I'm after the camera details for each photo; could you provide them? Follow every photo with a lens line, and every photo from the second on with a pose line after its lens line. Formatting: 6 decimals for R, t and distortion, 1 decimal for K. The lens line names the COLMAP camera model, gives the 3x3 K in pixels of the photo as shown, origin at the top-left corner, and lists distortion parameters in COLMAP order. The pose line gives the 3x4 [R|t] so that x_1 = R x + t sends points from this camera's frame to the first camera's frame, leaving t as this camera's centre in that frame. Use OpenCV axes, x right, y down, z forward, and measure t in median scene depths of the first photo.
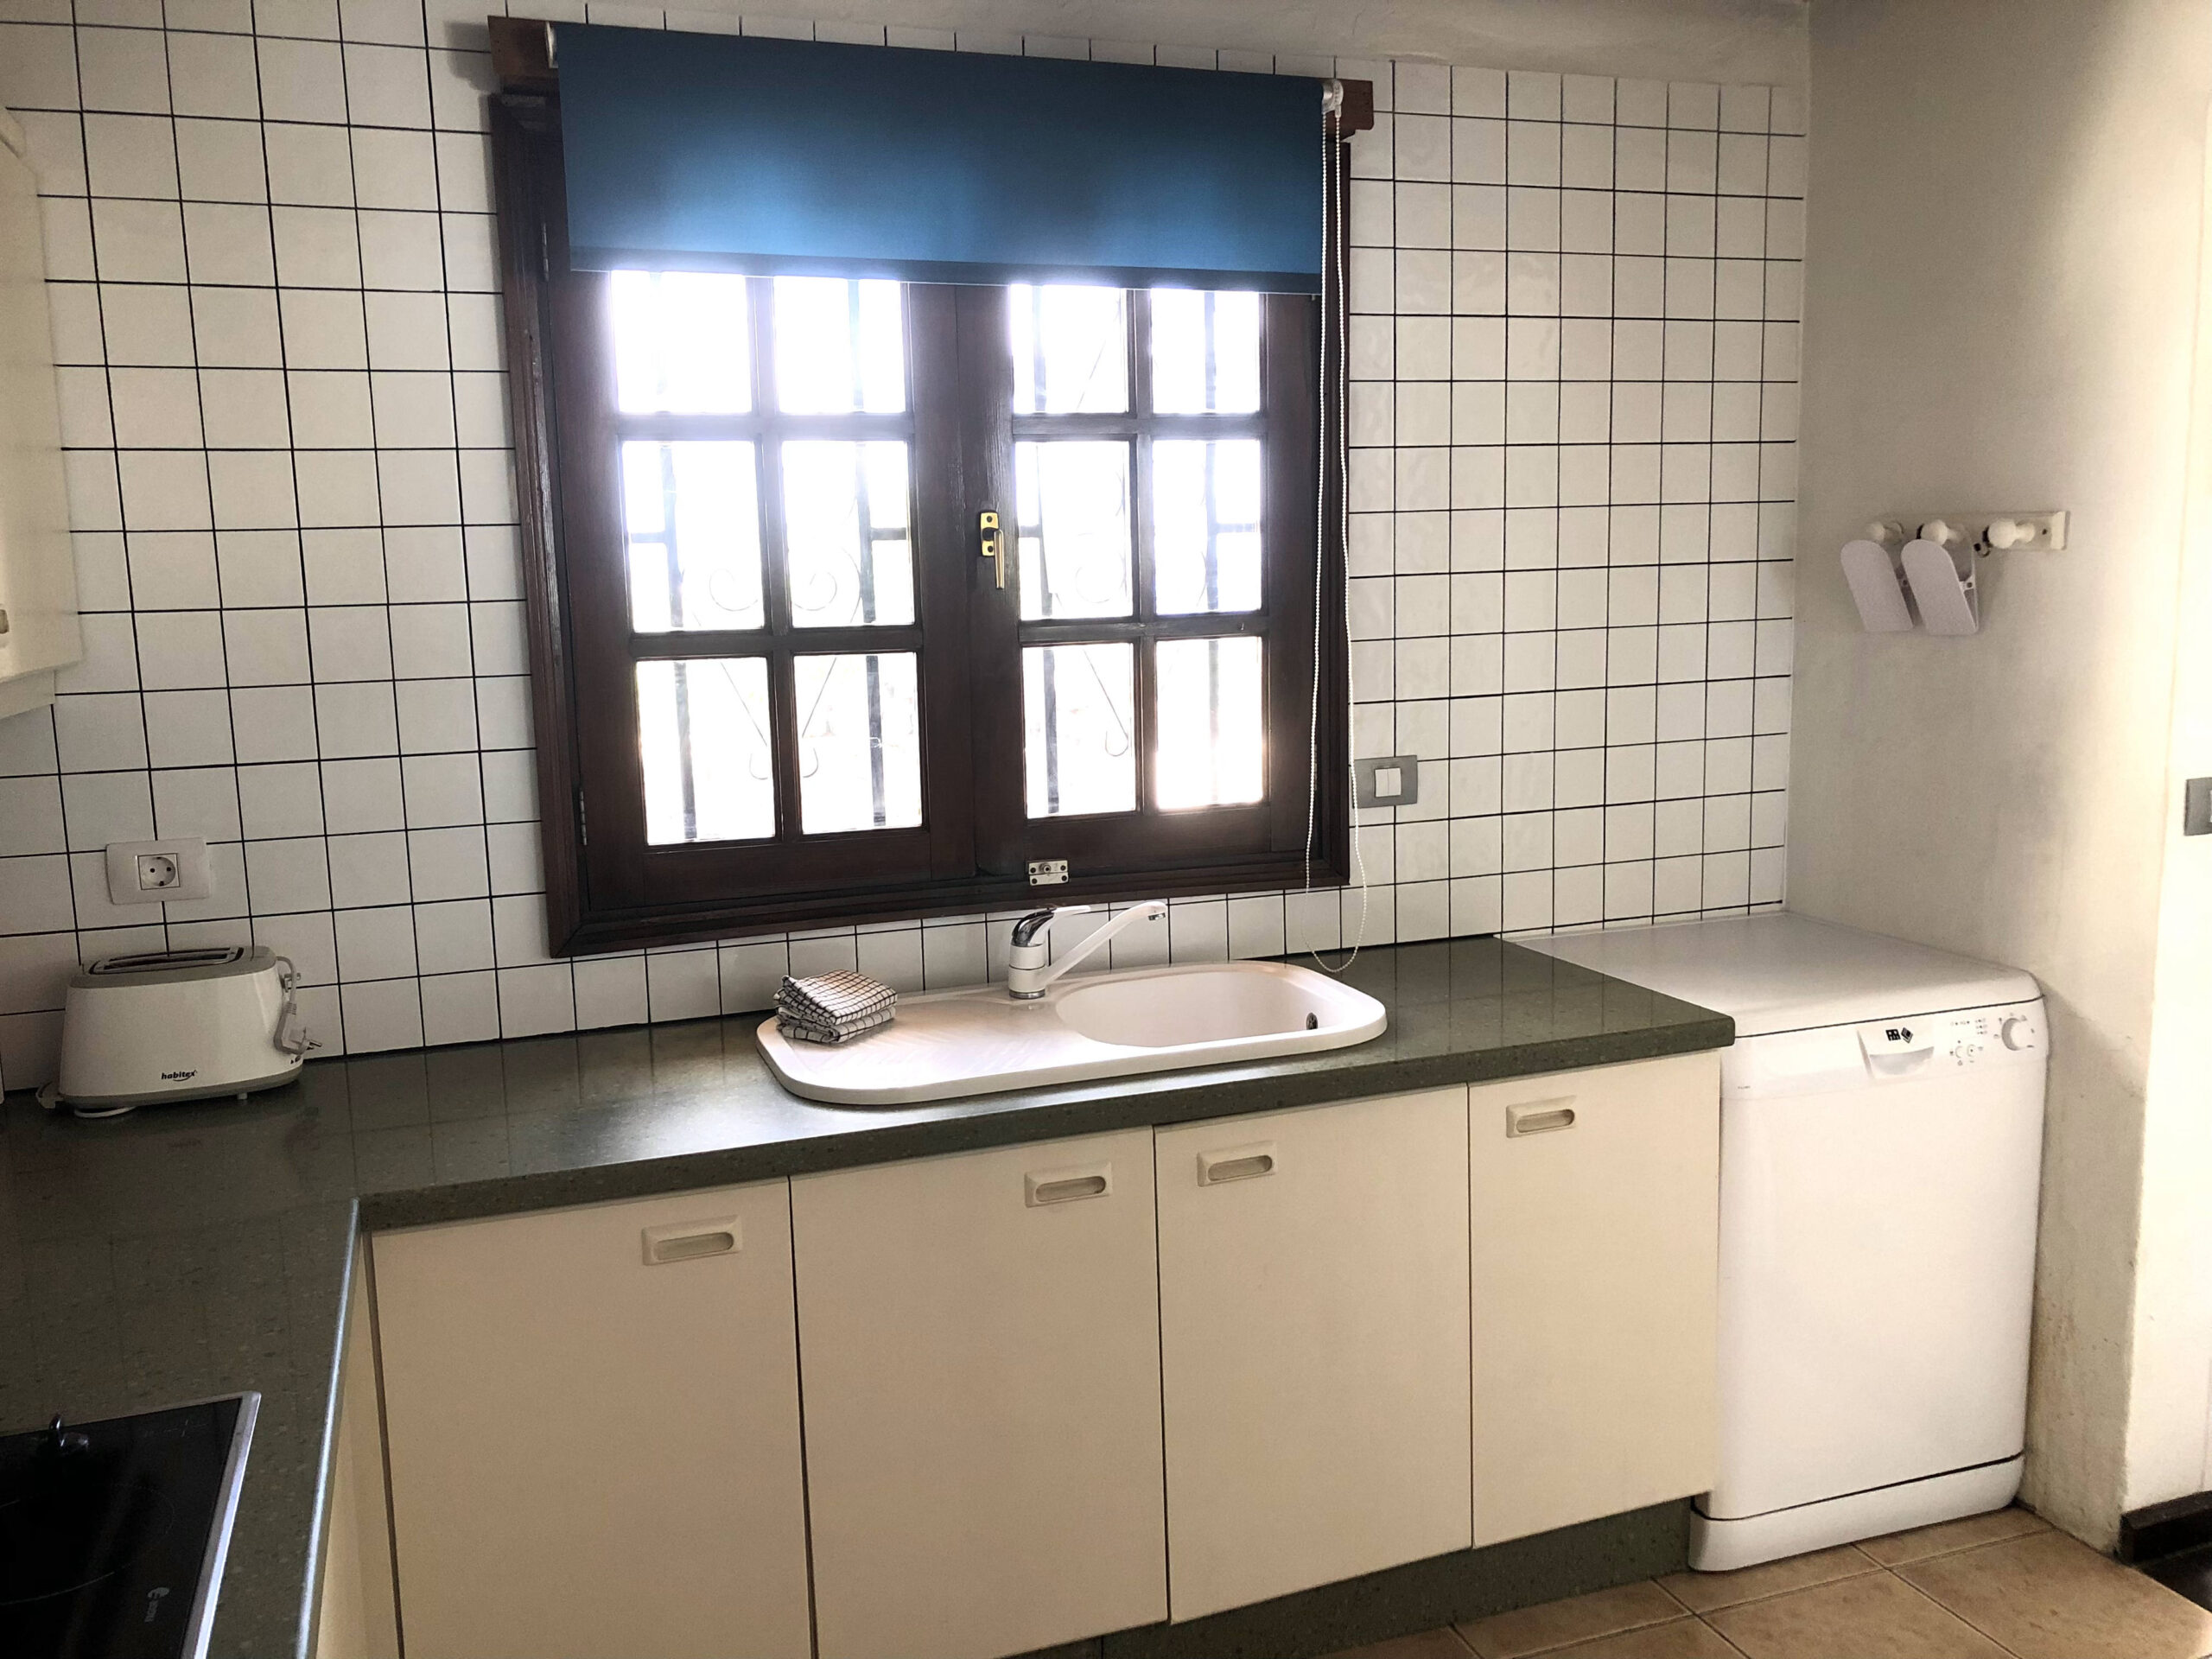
lens RADIAL K [[1818.2, 0, 1107.5], [0, 1818.2, 816.5], [0, 0, 1]] dist [0.012767, 0.011527]
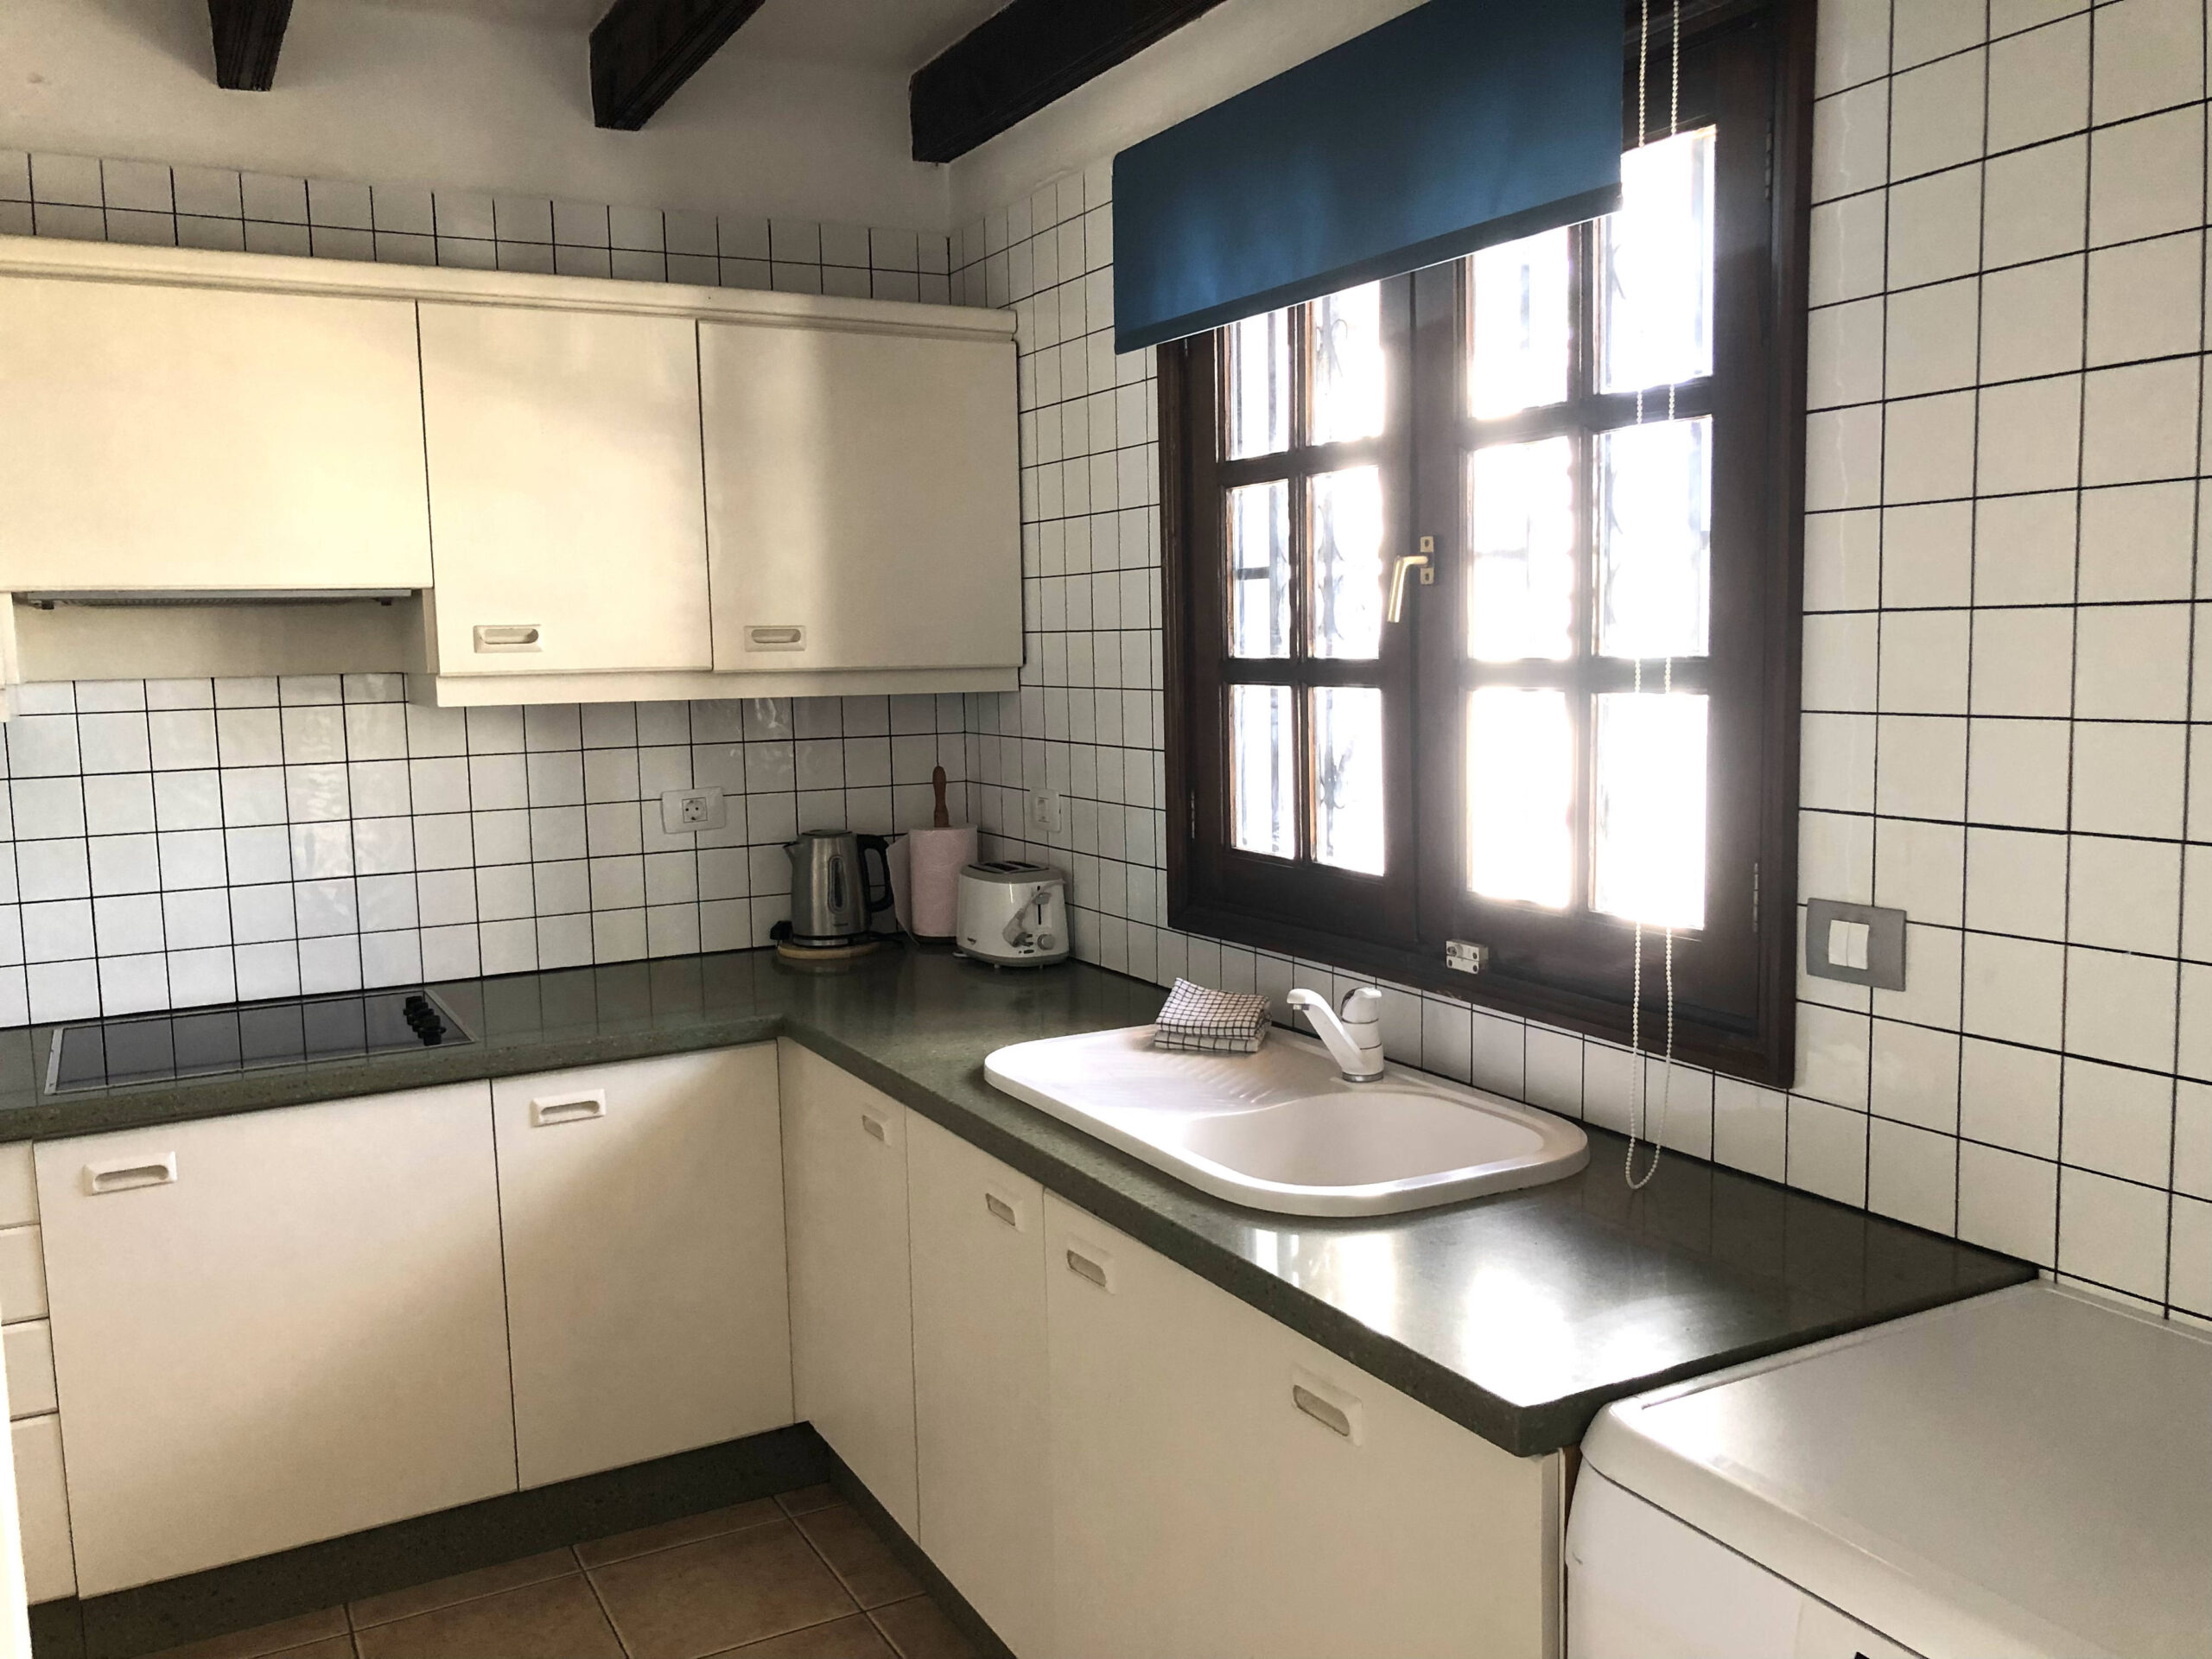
lens RADIAL K [[1837.8, 0, 1076.0], [0, 1837.8, 821.0], [0, 0, 1]] dist [0.022799, 0.012536]
pose [[0.149179, 0.122383, -0.981207, 0.759493], [-0.128092, 0.986342, 0.103549, -0.095632], [0.980479, 0.110237, 0.162817, 0.663679]]
